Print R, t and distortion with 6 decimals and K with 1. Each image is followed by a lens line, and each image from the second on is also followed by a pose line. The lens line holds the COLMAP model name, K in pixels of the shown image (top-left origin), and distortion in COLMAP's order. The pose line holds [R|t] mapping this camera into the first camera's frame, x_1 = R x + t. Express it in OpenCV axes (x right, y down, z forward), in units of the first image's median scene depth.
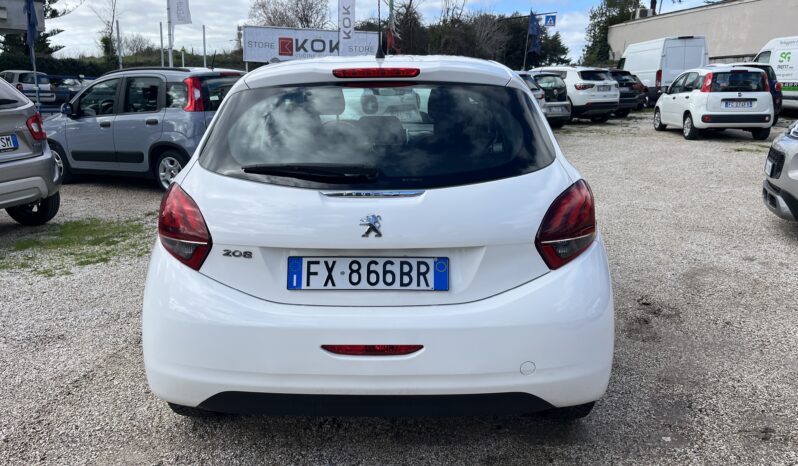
lens RADIAL K [[584.6, 0, 395.0], [0, 584.6, 239.2], [0, 0, 1]] dist [0.027744, -0.036768]
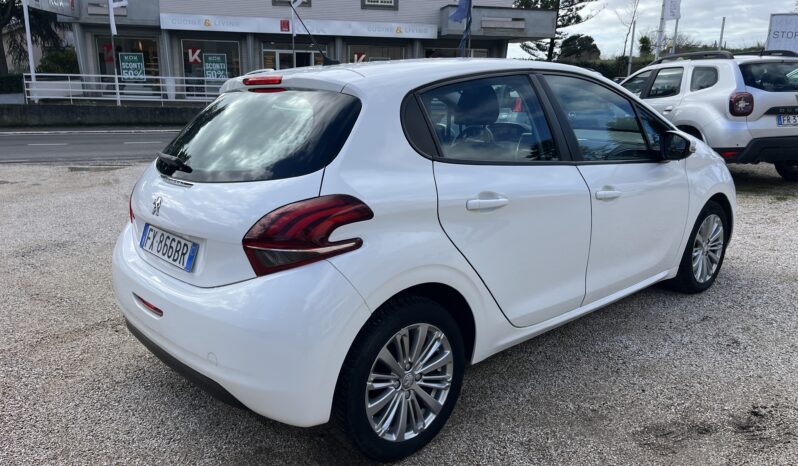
lens RADIAL K [[584.6, 0, 394.4], [0, 584.6, 229.0], [0, 0, 1]] dist [0.027744, -0.036768]
pose [[0.698235, 0.161905, -0.697319, 1.119778], [-0.171095, 0.983601, 0.057056, -0.125355], [0.695122, 0.079469, 0.714486, 0.438862]]
